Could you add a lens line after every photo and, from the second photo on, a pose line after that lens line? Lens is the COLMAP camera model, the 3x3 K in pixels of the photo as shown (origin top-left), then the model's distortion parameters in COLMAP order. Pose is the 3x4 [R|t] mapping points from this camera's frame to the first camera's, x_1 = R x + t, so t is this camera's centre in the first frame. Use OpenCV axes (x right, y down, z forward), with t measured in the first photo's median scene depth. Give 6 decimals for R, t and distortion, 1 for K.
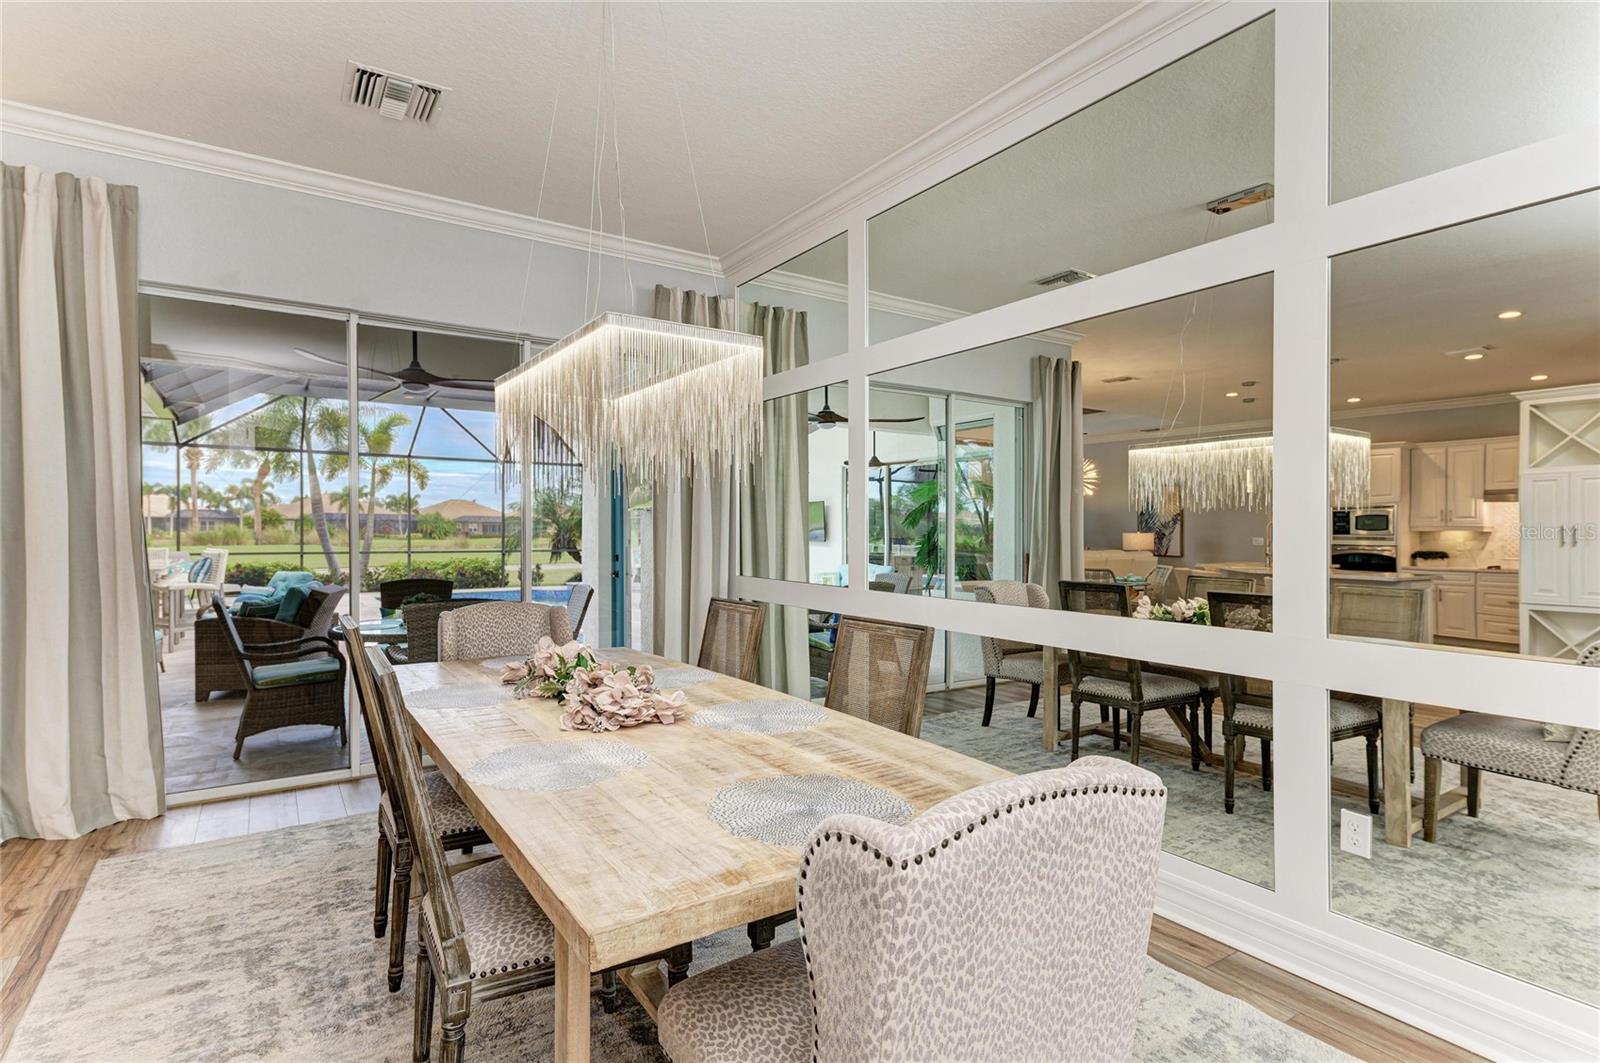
lens RADIAL K [[792.5, 0, 787.0], [0, 792.5, 532.1], [0, 0, 1]] dist [0.016066, -0.001238]
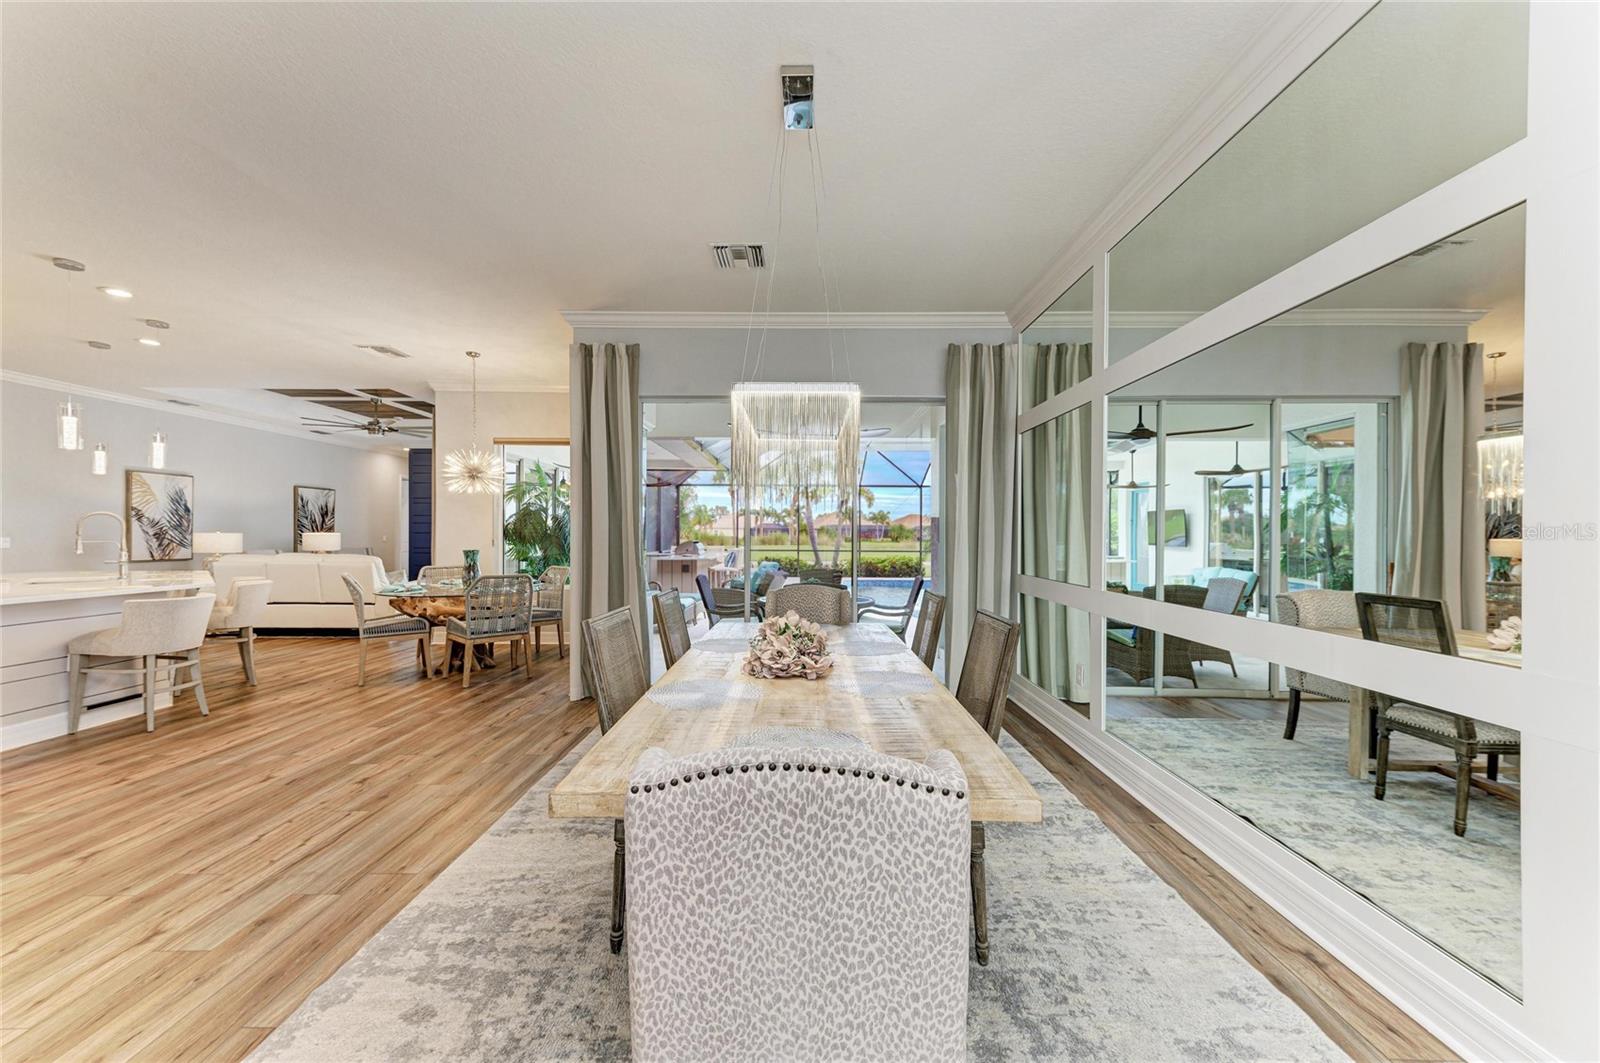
lens RADIAL K [[604.3, 0, 805.1], [0, 604.3, 534.5], [0, 0, 1]] dist [0.010498, -0.000420]
pose [[0.834692, -0.000508, -0.550717, 0.410297], [-0.002338, 0.999987, -0.004465, 0.000226], [0.550712, 0.005014, 0.834680, 0.139105]]
